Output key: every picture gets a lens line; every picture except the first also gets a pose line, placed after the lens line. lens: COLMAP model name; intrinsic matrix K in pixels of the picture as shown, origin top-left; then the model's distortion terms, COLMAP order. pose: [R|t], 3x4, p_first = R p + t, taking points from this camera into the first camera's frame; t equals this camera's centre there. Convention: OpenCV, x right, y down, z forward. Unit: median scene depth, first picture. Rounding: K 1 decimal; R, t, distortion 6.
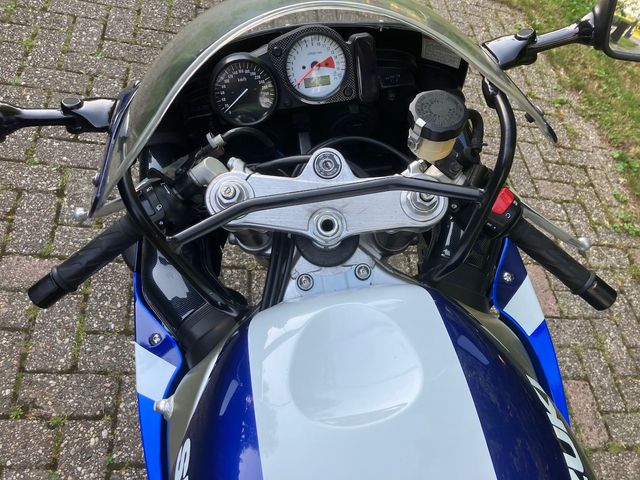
lens RADIAL K [[537.8, 0, 332.7], [0, 537.8, 237.1], [0, 0, 1]] dist [0.017546, 0.000157]
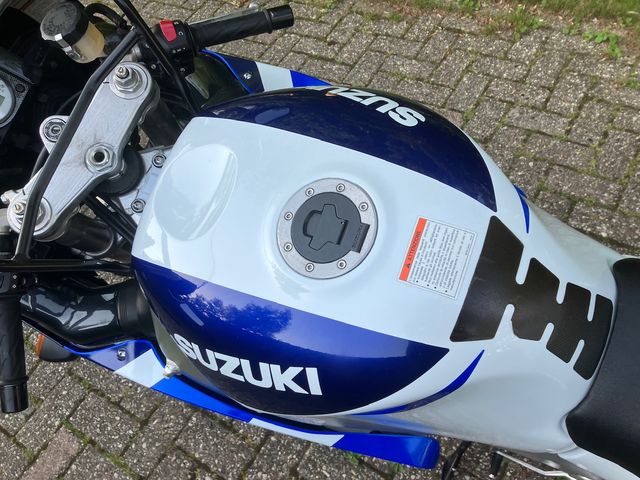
lens RADIAL K [[534.5, 0, 333.7], [0, 534.5, 239.1], [0, 0, 1]] dist [0.017601, -0.013029]
pose [[0.526724, -0.840956, 0.123916, -0.015985], [0.829216, 0.540401, 0.142716, 0.148344], [-0.186982, 0.027582, 0.981976, -0.111253]]
